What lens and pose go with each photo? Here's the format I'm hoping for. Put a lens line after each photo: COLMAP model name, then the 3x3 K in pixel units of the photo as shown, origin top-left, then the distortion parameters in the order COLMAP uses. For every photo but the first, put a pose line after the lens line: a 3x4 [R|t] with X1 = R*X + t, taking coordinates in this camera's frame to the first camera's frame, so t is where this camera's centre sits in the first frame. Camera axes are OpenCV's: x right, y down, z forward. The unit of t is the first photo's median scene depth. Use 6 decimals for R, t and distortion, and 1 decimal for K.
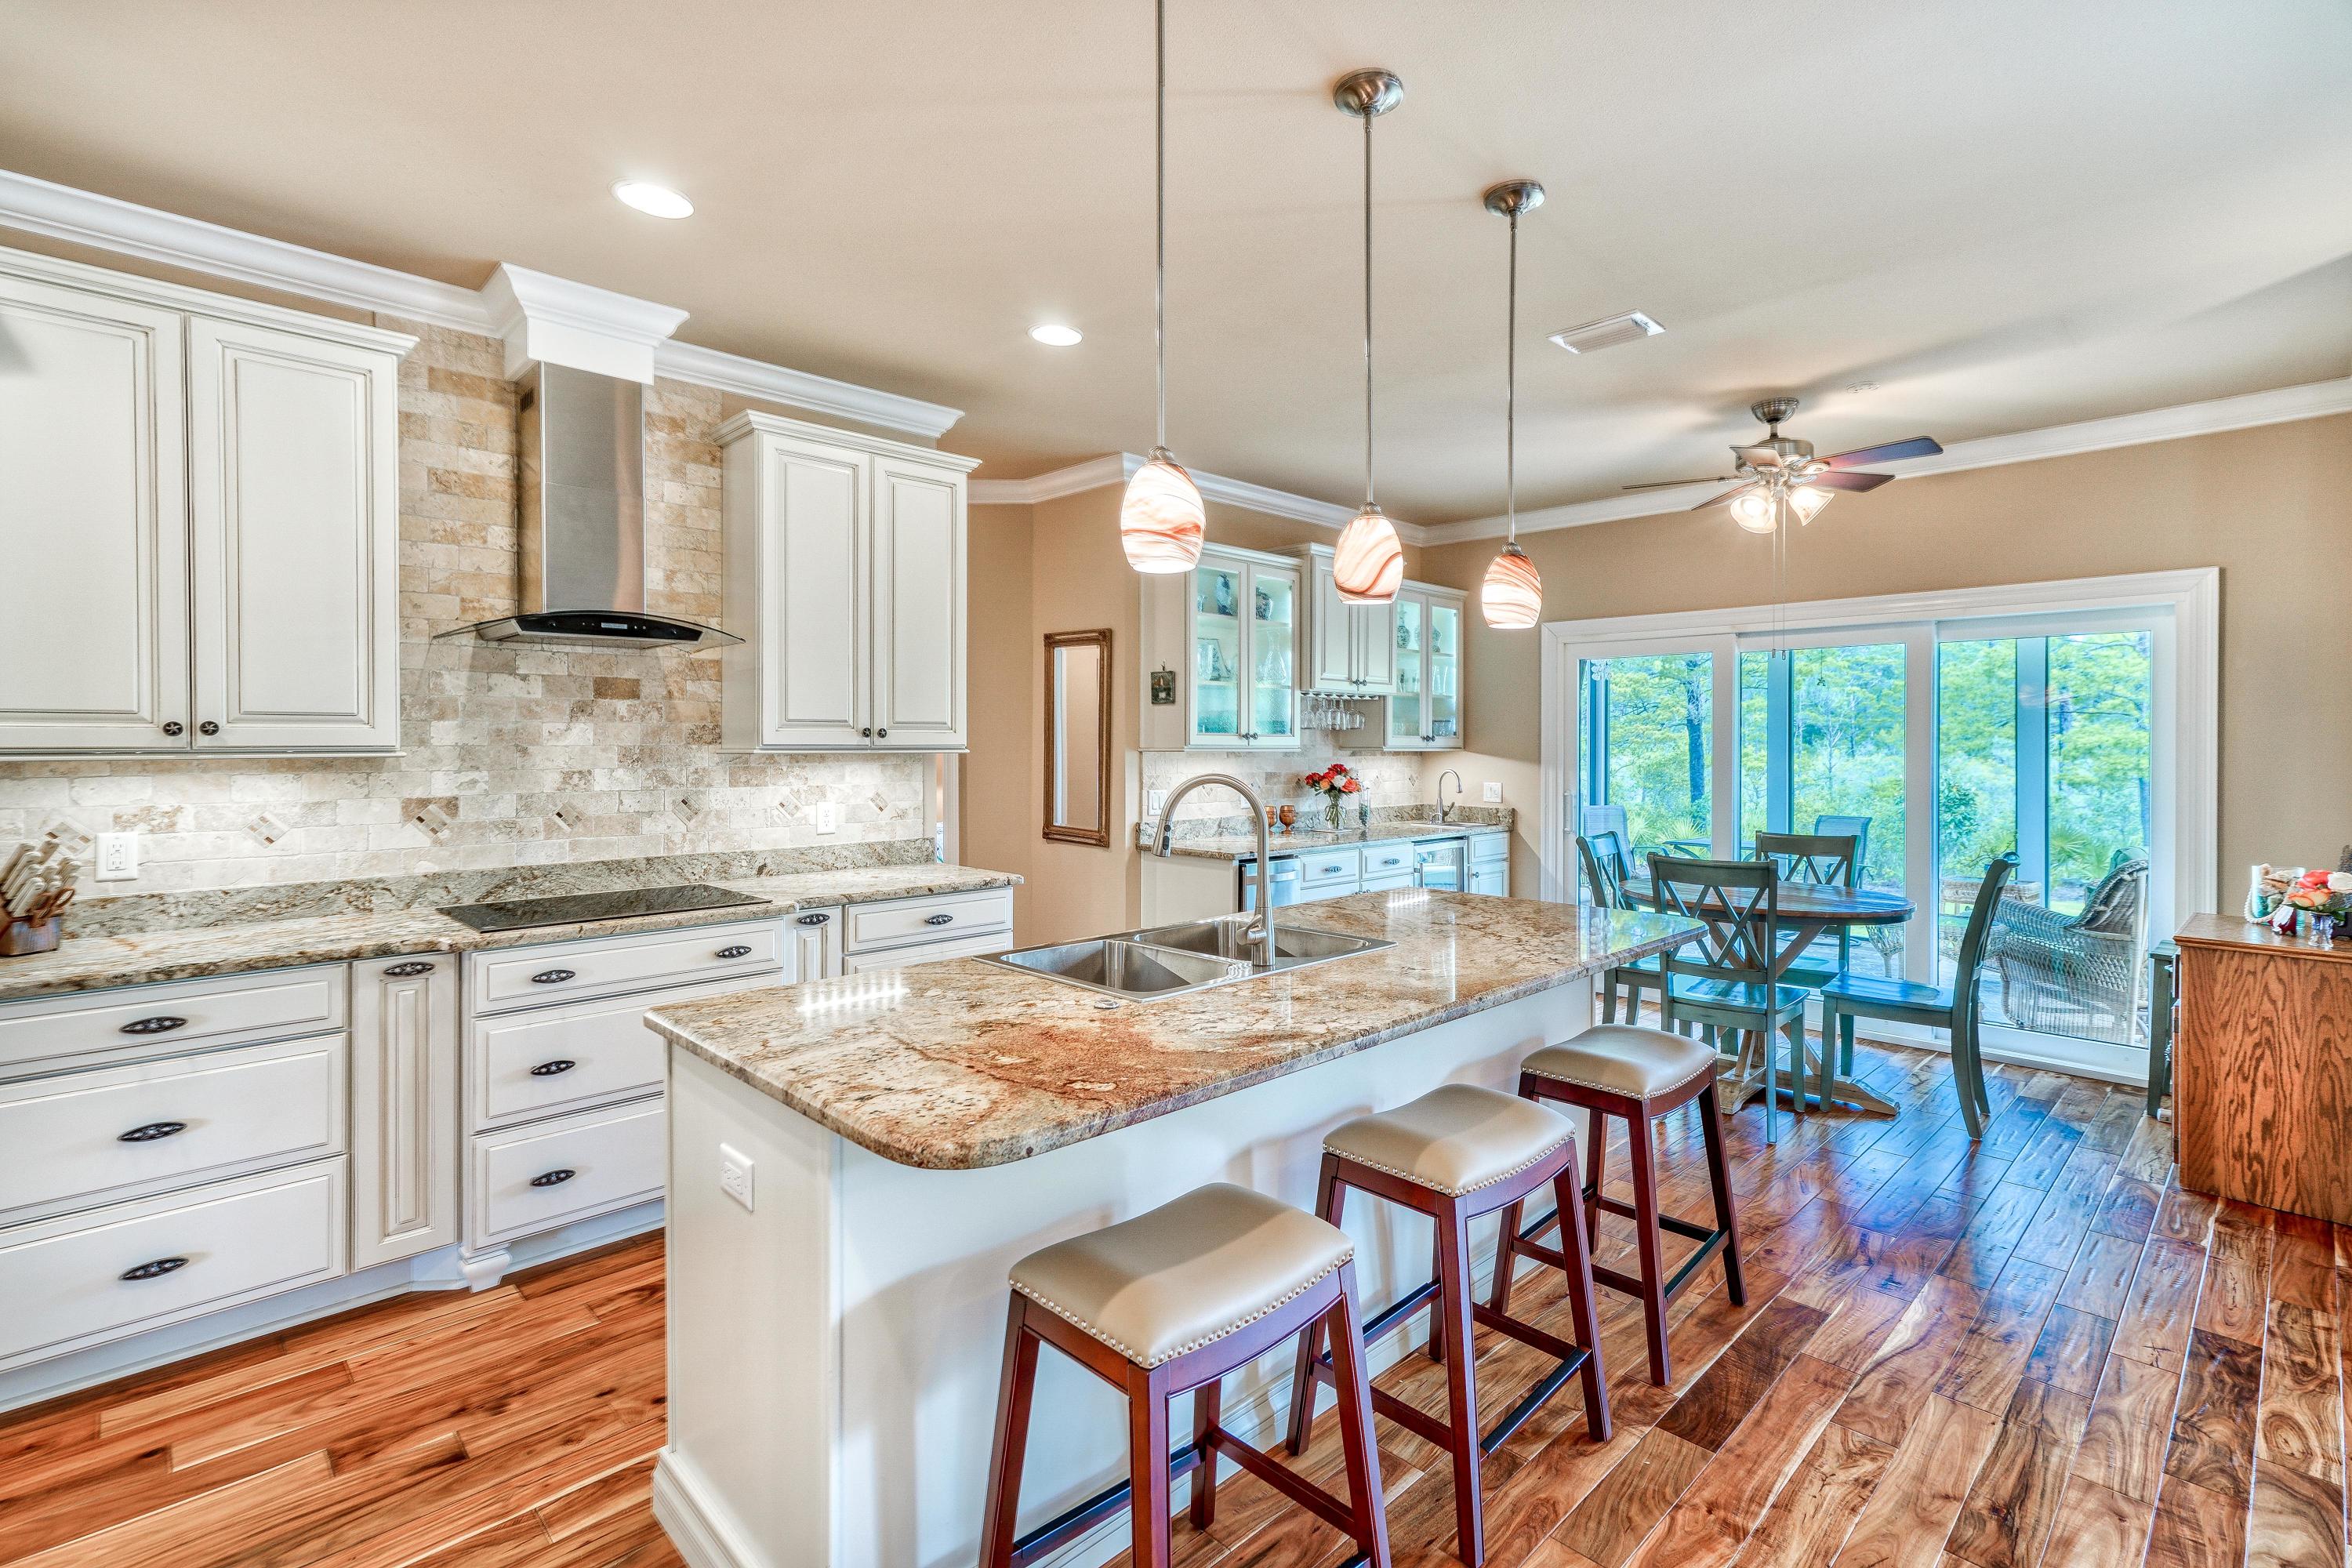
lens RADIAL K [[1093.6, 0, 1177.3], [0, 1093.6, 751.9], [0, 0, 1]] dist [-0.000285, 0.007309]
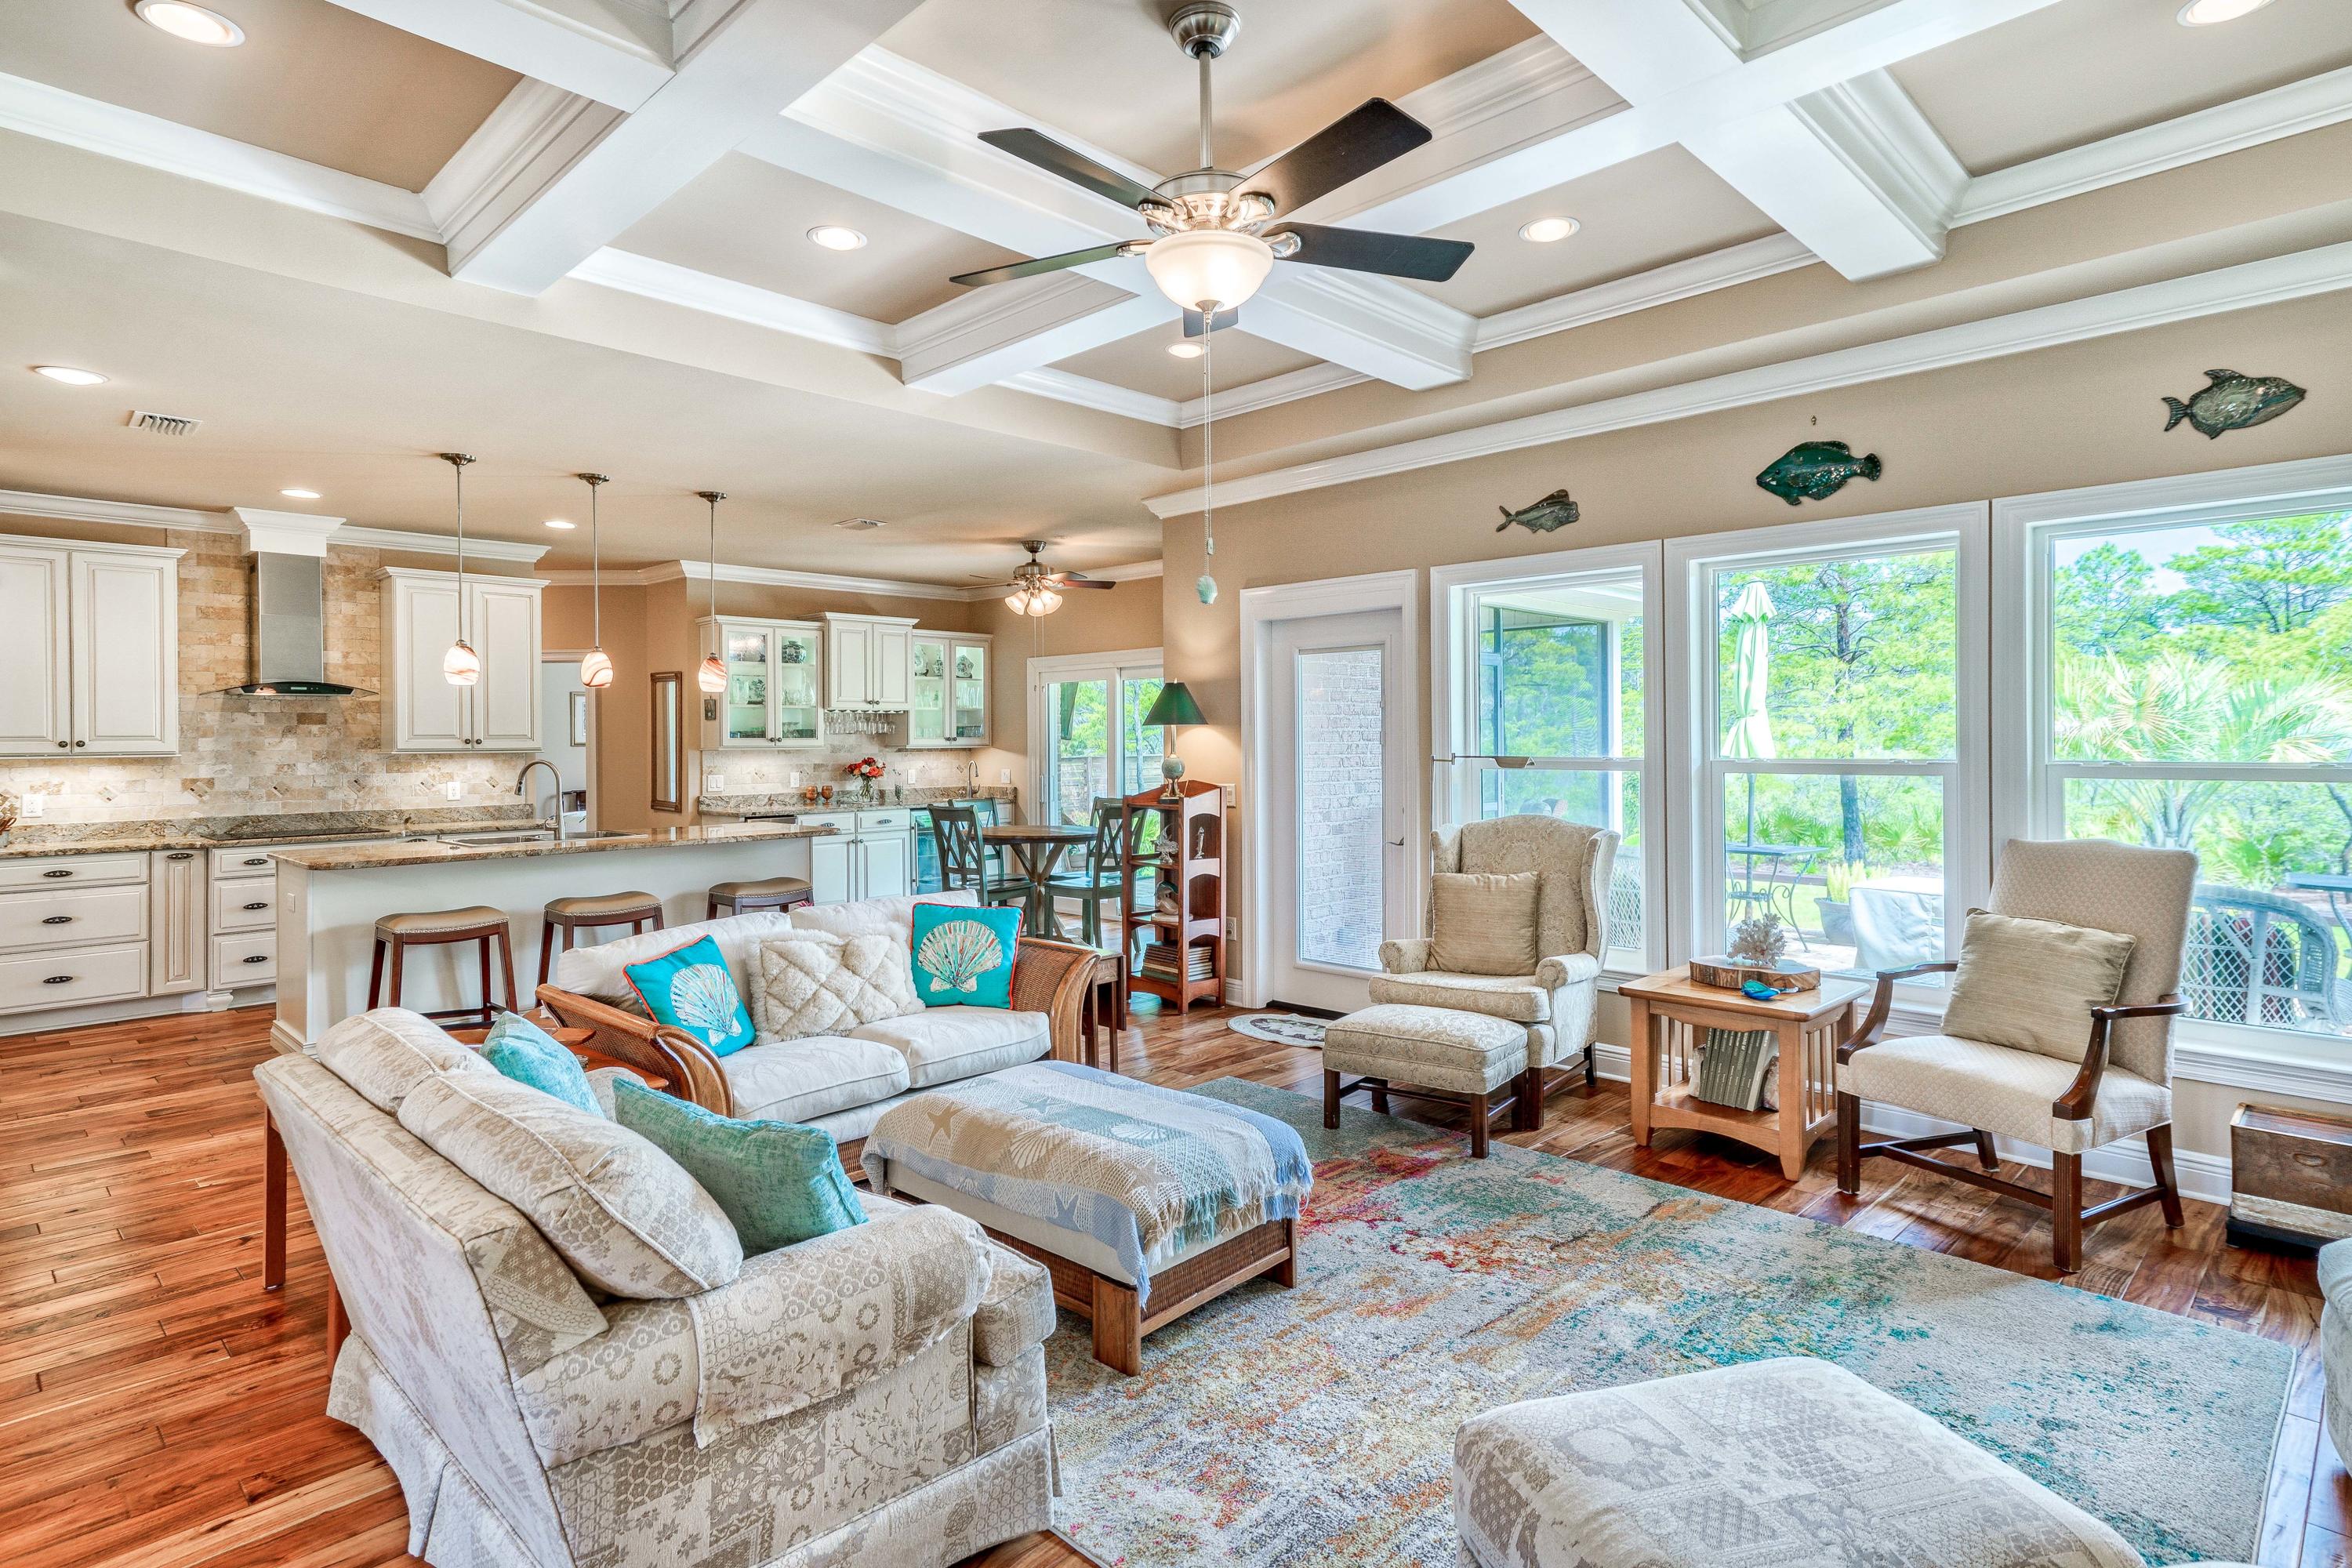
lens RADIAL K [[1235.3, 0, 1201.2], [0, 1235.3, 737.4], [0, 0, 1]] dist [0.035074, 0.001775]
pose [[0.999450, -0.009904, 0.031651, 0.888597], [0.010272, 0.999881, -0.011493, 0.012061], [-0.031534, 0.011812, 0.999433, -1.120982]]
